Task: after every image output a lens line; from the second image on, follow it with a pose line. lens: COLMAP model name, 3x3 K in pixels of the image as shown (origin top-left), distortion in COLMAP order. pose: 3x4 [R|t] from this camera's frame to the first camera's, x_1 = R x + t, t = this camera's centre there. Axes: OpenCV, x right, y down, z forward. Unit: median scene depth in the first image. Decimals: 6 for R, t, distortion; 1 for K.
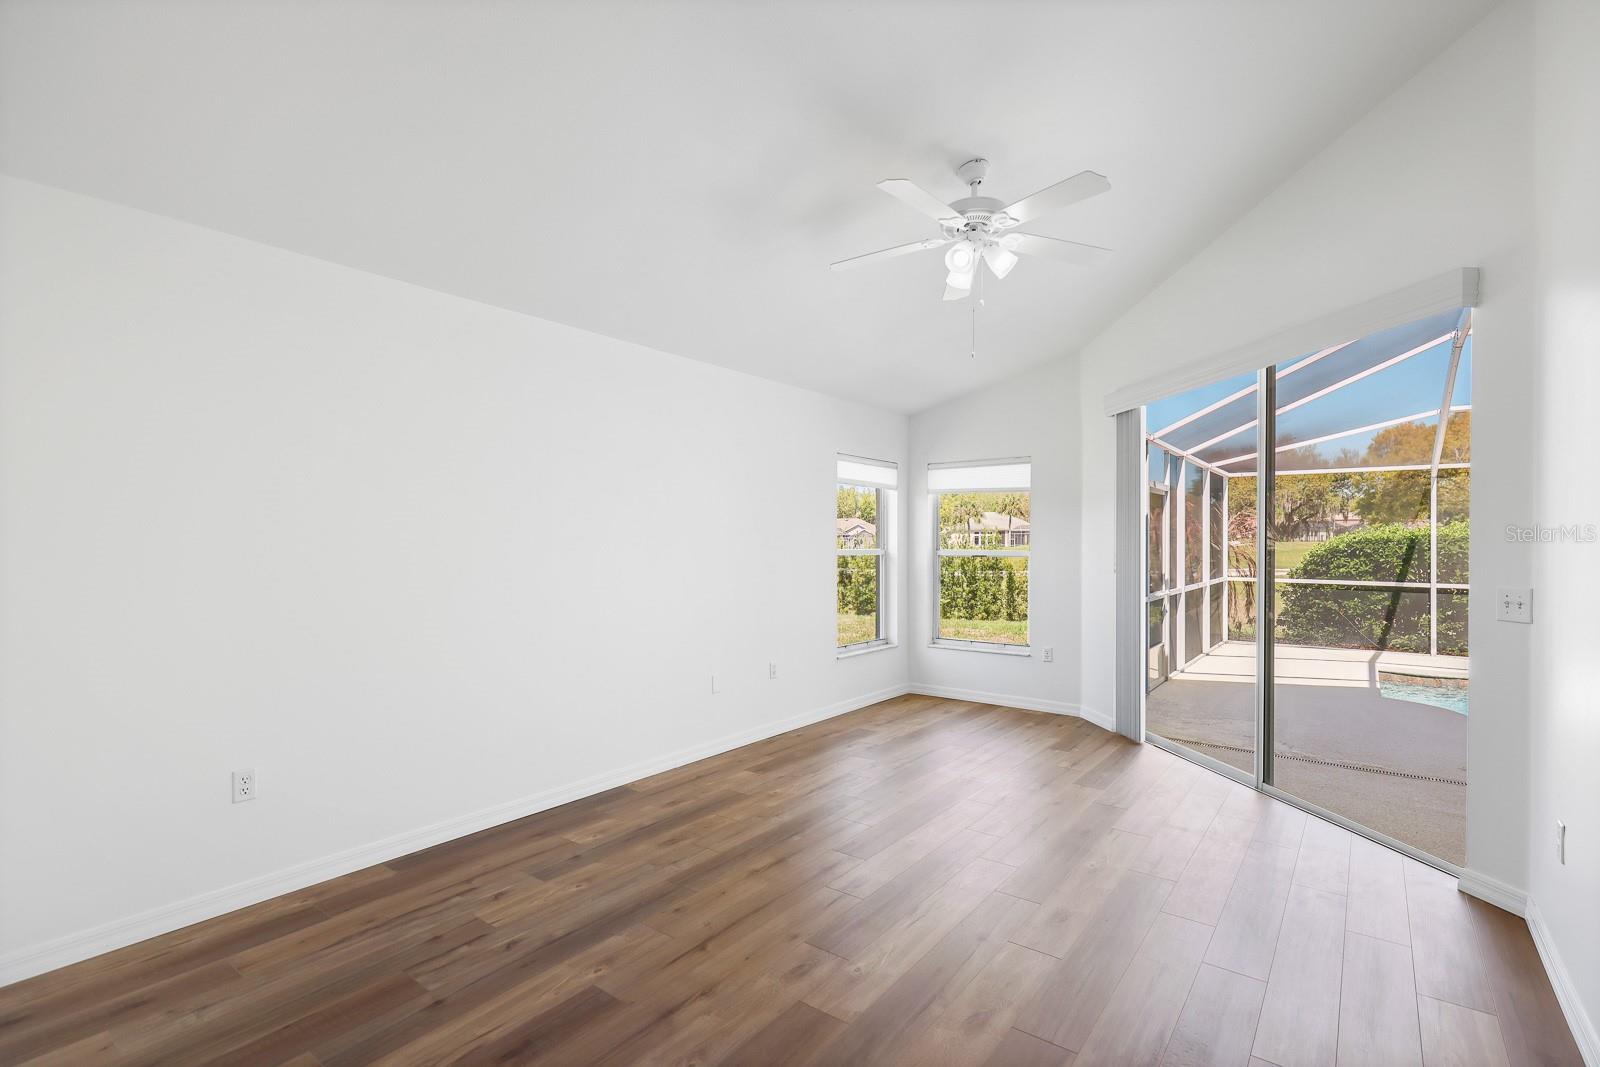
lens RADIAL K [[754.8, 0, 805.5], [0, 754.8, 544.0], [0, 0, 1]] dist [0.000498, -0.000028]
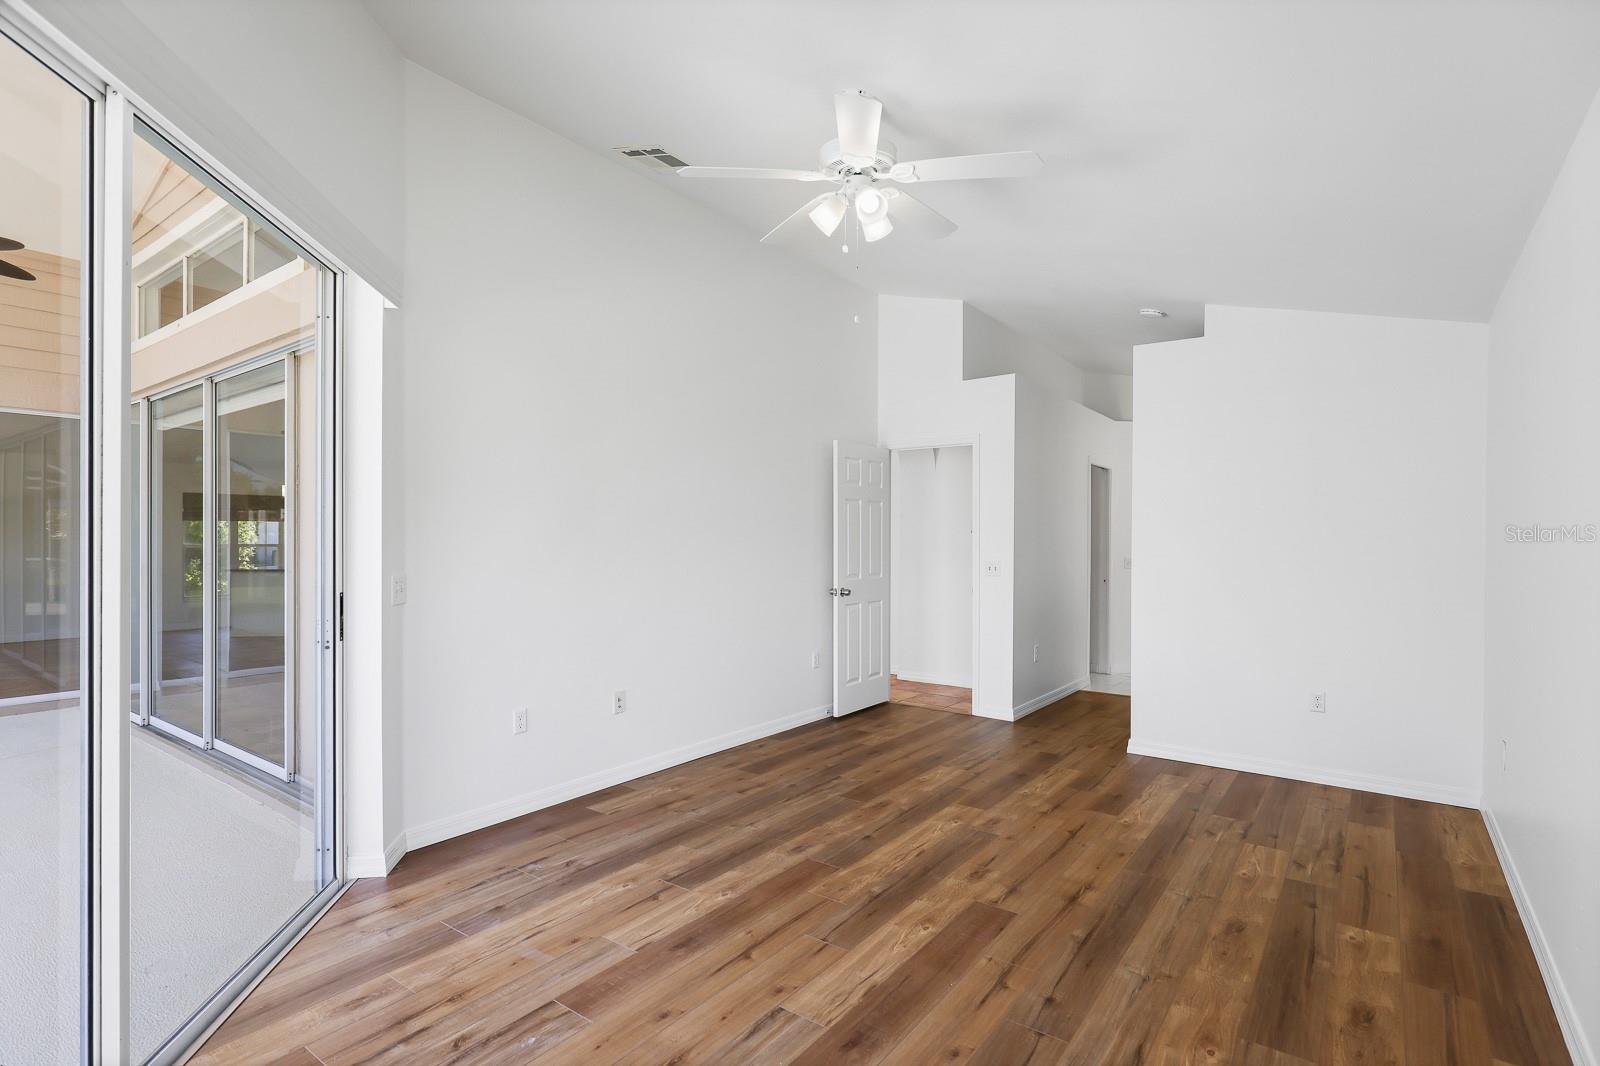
lens RADIAL K [[777.4, 0, 802.7], [0, 777.4, 543.0], [0, 0, 1]] dist [-0.000063, -0.000563]
pose [[-0.999947, -0.006822, -0.007654, 0.319742], [-0.006864, 0.999961, 0.005550, -0.001792], [0.007616, 0.005603, -0.999955, 2.081943]]
